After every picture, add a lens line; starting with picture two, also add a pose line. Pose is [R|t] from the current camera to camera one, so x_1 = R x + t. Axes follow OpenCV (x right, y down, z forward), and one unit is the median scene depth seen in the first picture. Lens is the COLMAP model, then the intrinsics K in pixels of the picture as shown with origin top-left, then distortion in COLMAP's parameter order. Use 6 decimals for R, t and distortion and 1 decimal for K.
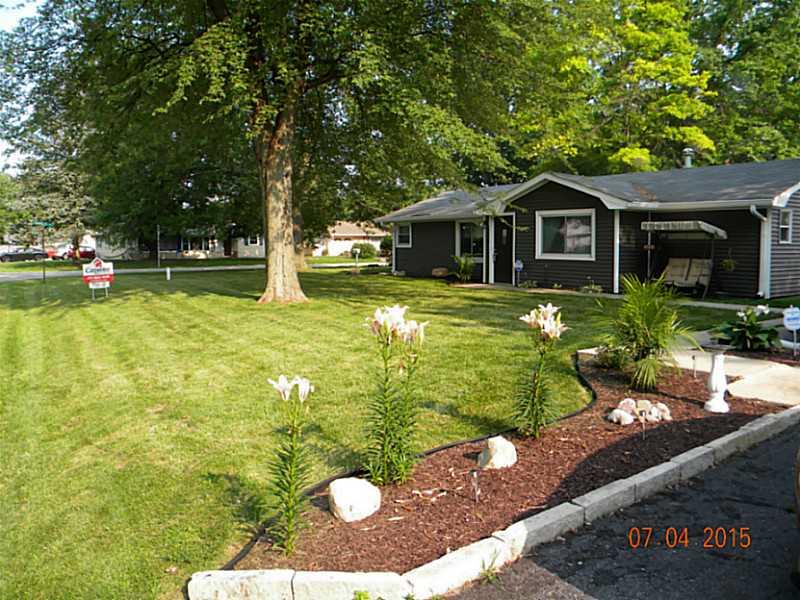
lens RADIAL K [[693.1, 0, 400.0], [0, 693.1, 300.0], [0, 0, 1]] dist [-0.220782, 0.239017]
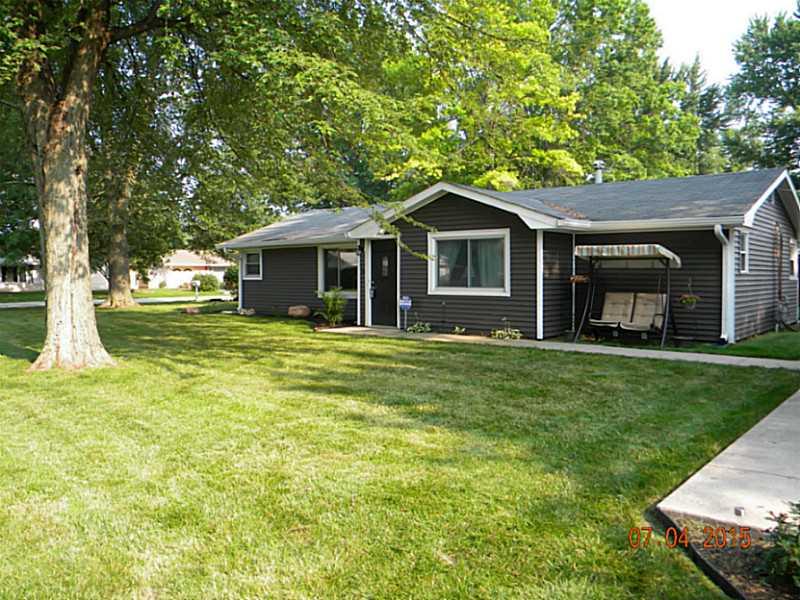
lens RADIAL K [[693.1, 0, 400.0], [0, 693.1, 300.0], [0, 0, 1]] dist [-0.220782, 0.239017]
pose [[0.975201, -0.008990, 0.221141, -0.005035], [0.018564, 0.998976, -0.041254, -0.020245], [-0.220543, 0.044336, 0.974369, 0.227641]]
